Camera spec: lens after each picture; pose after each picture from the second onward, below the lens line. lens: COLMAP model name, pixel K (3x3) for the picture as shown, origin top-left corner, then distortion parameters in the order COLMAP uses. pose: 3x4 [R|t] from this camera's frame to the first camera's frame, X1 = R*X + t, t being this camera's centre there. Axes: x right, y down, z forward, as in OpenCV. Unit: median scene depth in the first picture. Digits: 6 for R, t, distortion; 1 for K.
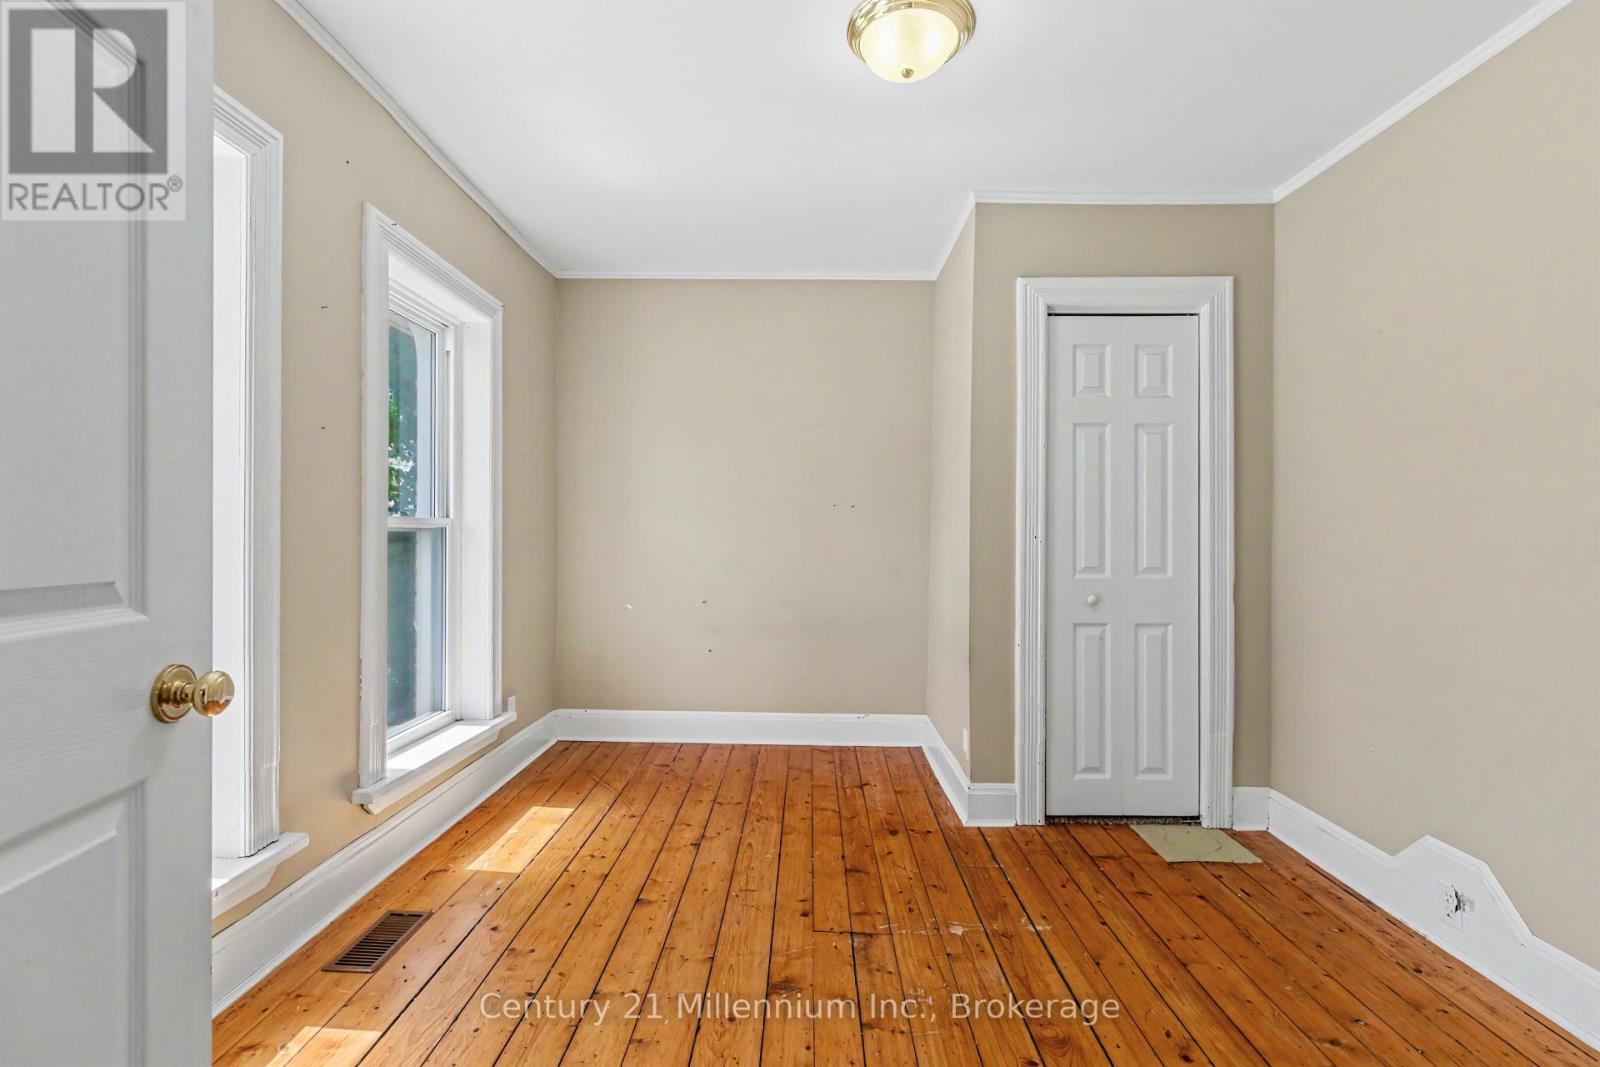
lens RADIAL K [[722.5, 0, 803.5], [0, 722.5, 530.1], [0, 0, 1]] dist [0.000415, 0.000169]
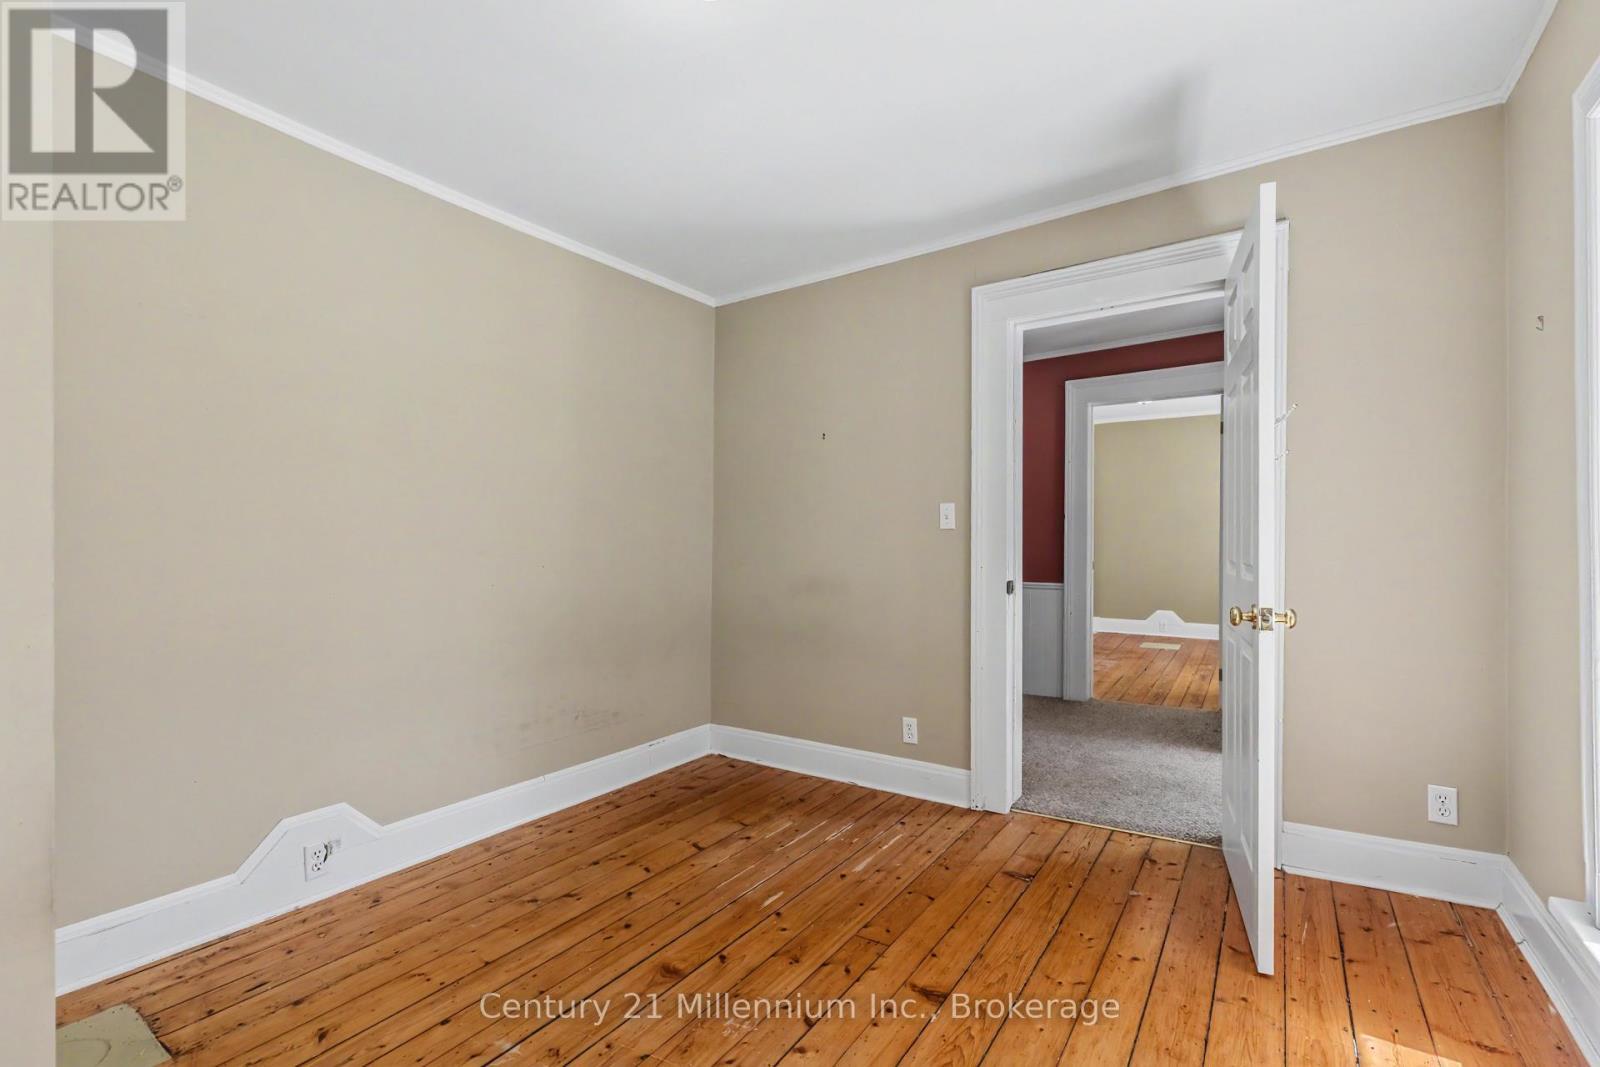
lens RADIAL K [[722.5, 0, 803.7], [0, 722.5, 544.4], [0, 0, 1]] dist [0.000415, 0.000169]
pose [[-0.844503, -0.003045, 0.535541, -0.357149], [-0.003176, 0.999995, 0.000679, 0.017491], [-0.535541, -0.001128, -0.844509, 1.526907]]
